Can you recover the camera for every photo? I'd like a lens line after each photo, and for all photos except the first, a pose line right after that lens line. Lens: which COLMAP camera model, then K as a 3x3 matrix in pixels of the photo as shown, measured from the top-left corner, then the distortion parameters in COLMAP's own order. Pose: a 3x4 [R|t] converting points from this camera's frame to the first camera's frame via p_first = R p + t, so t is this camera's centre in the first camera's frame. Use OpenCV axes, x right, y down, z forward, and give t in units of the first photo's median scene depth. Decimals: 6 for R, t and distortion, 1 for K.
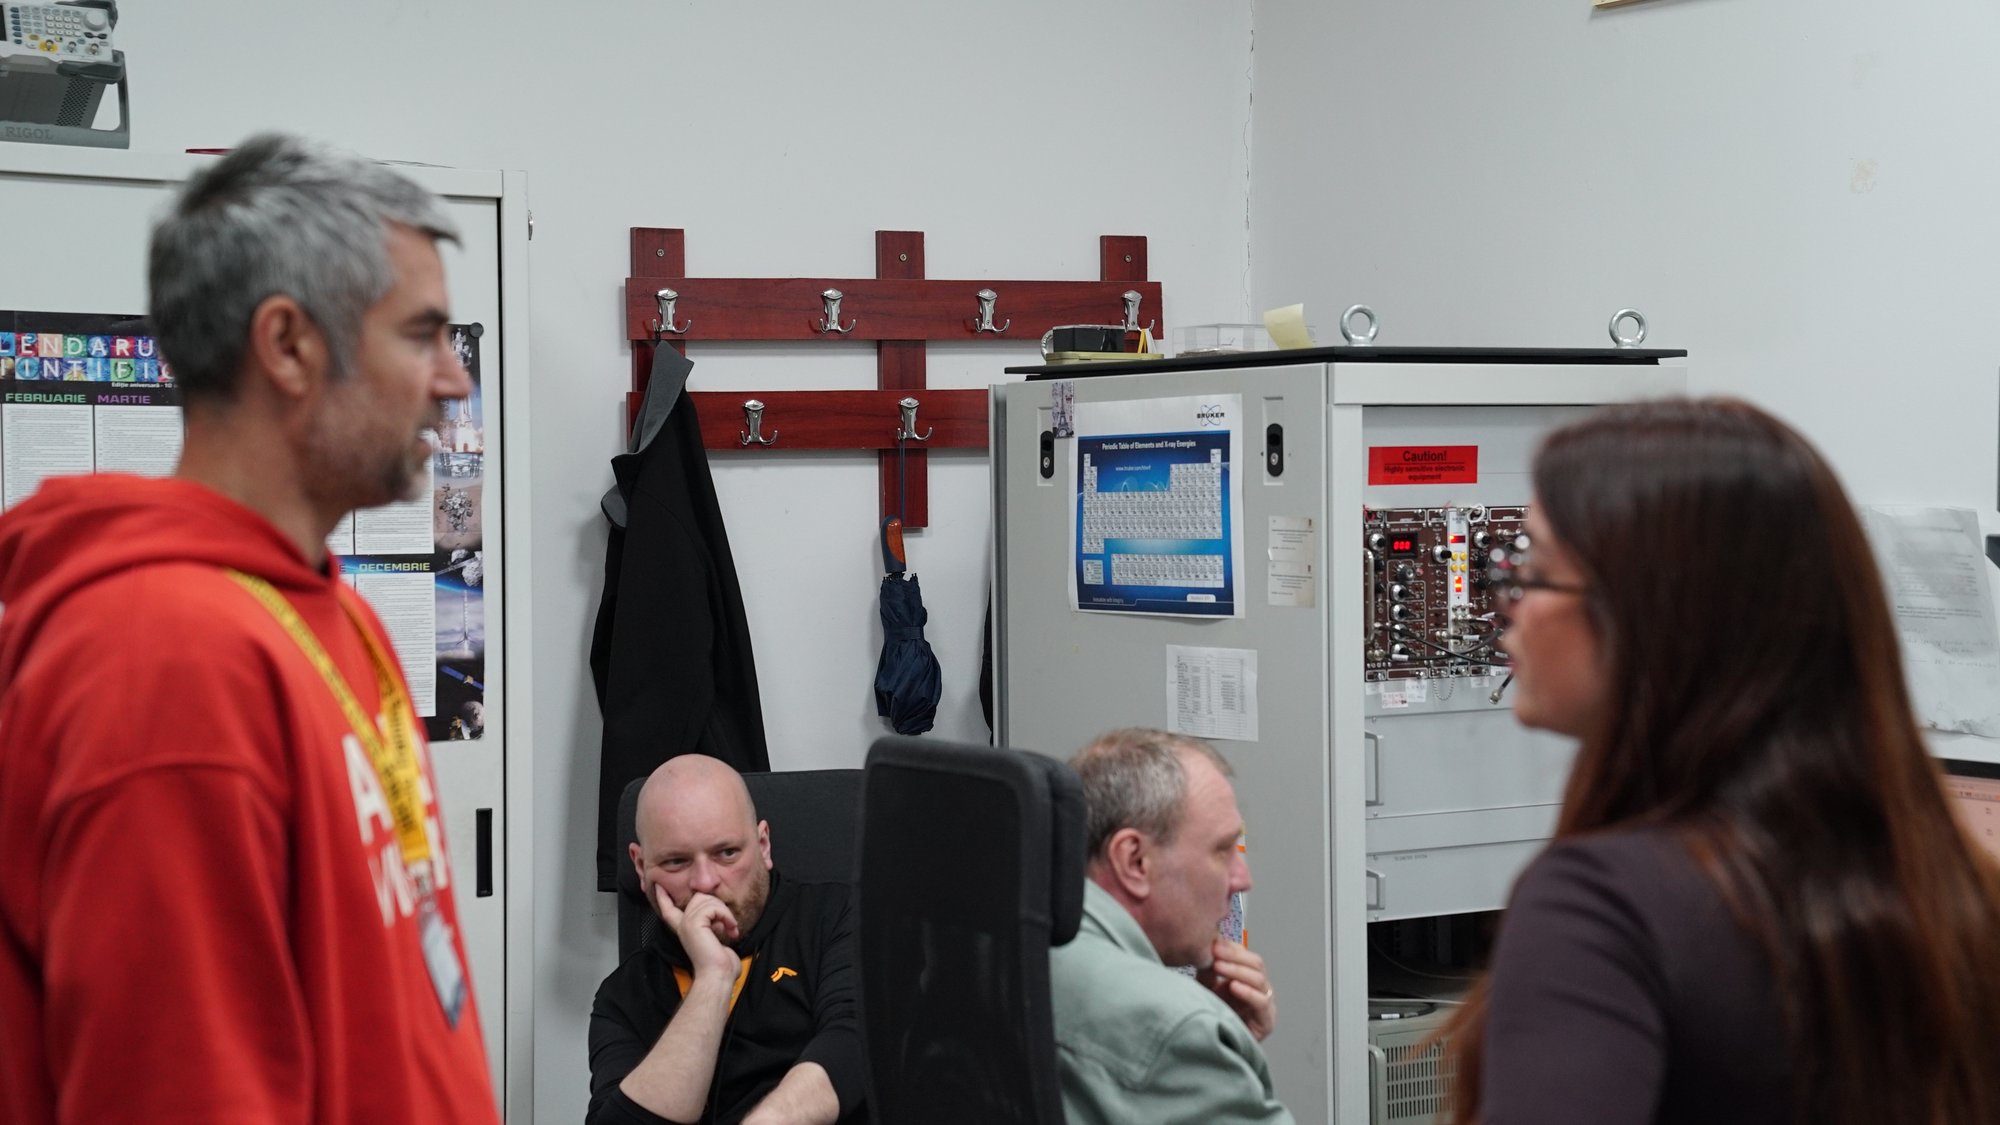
lens RADIAL K [[3189.5, 0, 1010.7], [0, 3189.5, 576.4], [0, 0, 1]] dist [0.253873, 0.000000]
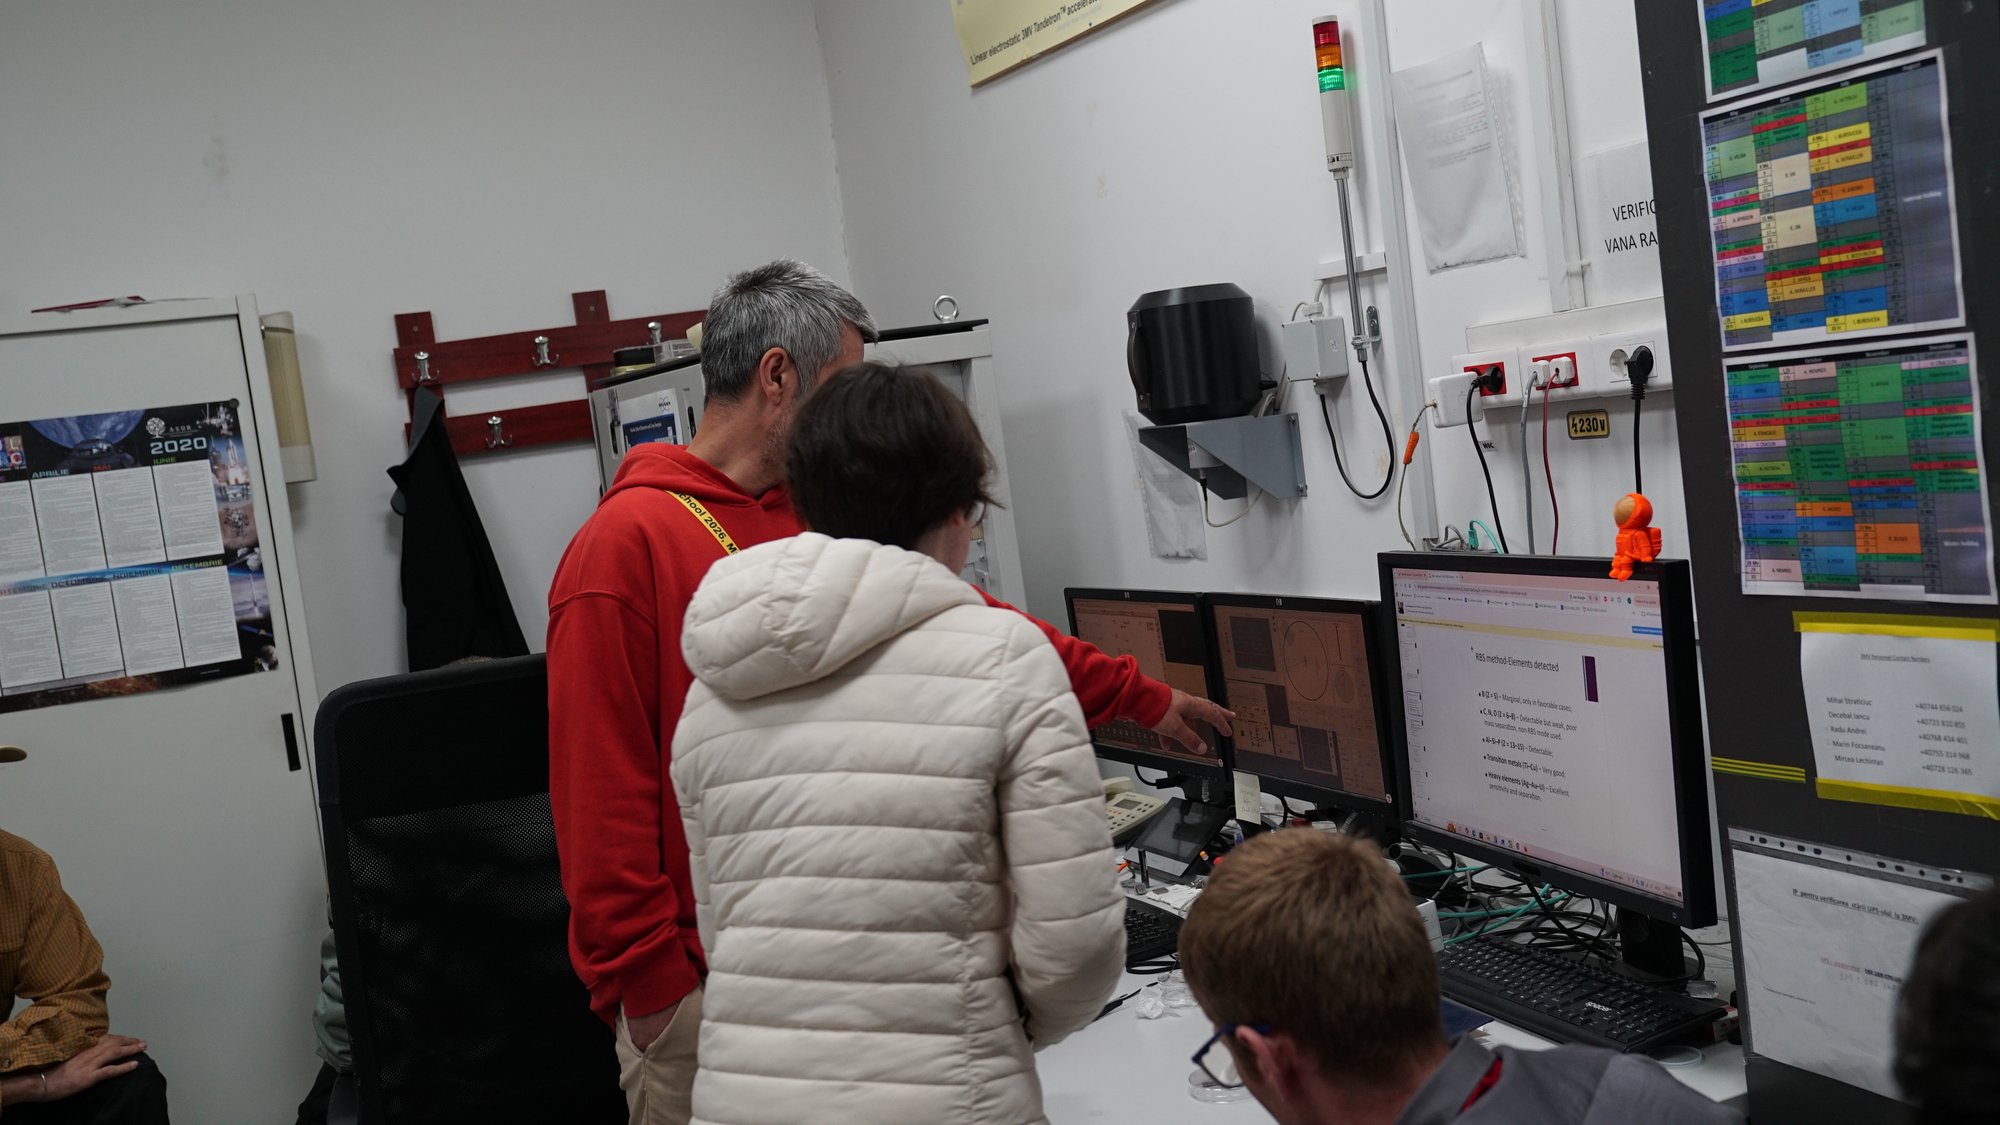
lens RADIAL K [[2026.2, 0, 1001.1], [0, 2026.2, 564.0], [0, 0, 1]] dist [0.024294, 0.000000]
pose [[0.987570, -0.115586, -0.106518, 0.285053], [0.120906, 0.991648, 0.044892, -0.000706], [0.100439, -0.057213, 0.993297, 0.080018]]
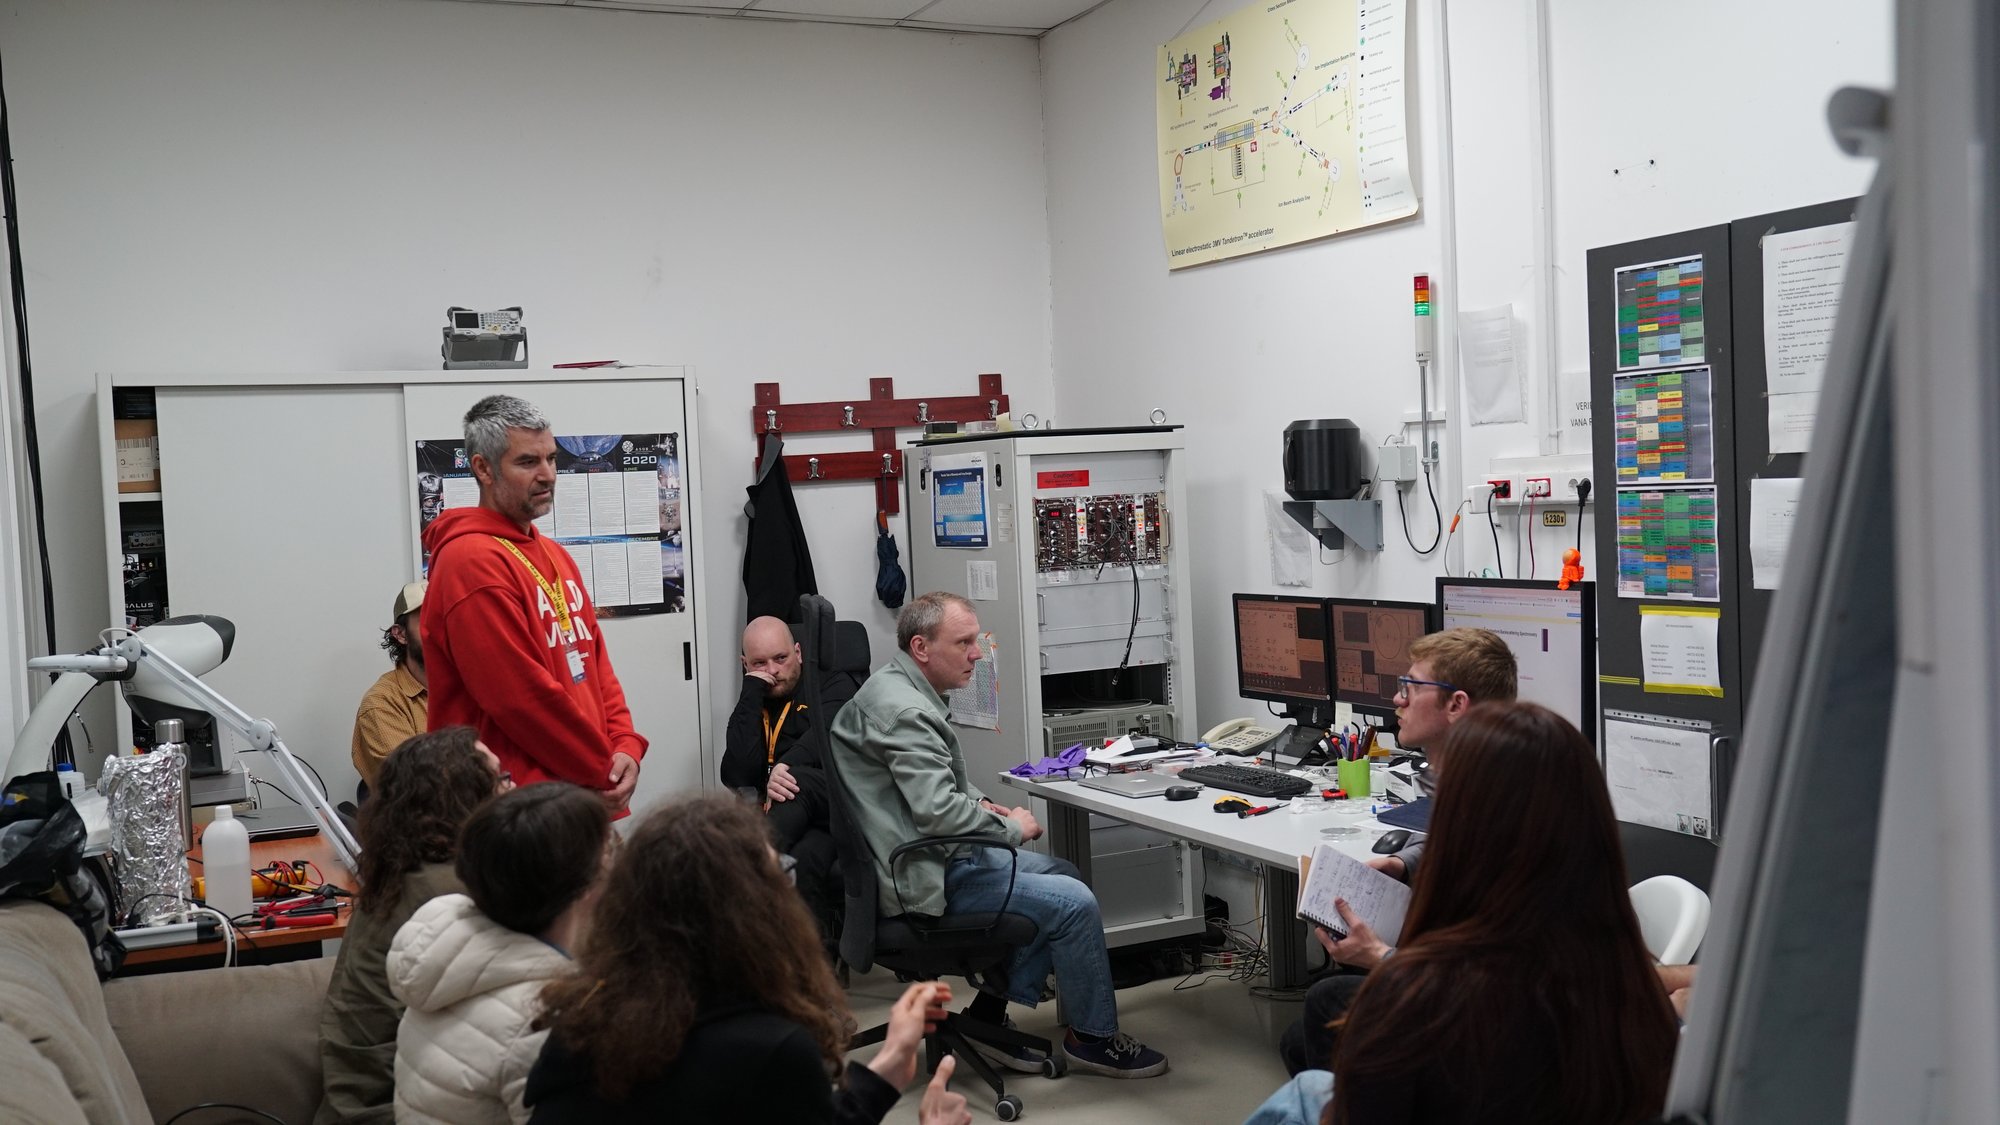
lens RADIAL K [[2026.2, 0, 989.5], [0, 2026.2, 556.8], [0, 0, 1]] dist [0.024294, 0.000000]
pose [[0.994786, -0.034034, -0.096135, 0.196953], [0.034685, 0.999385, 0.005110, 0.011200], [0.095902, -0.008418, 0.995355, -0.433500]]
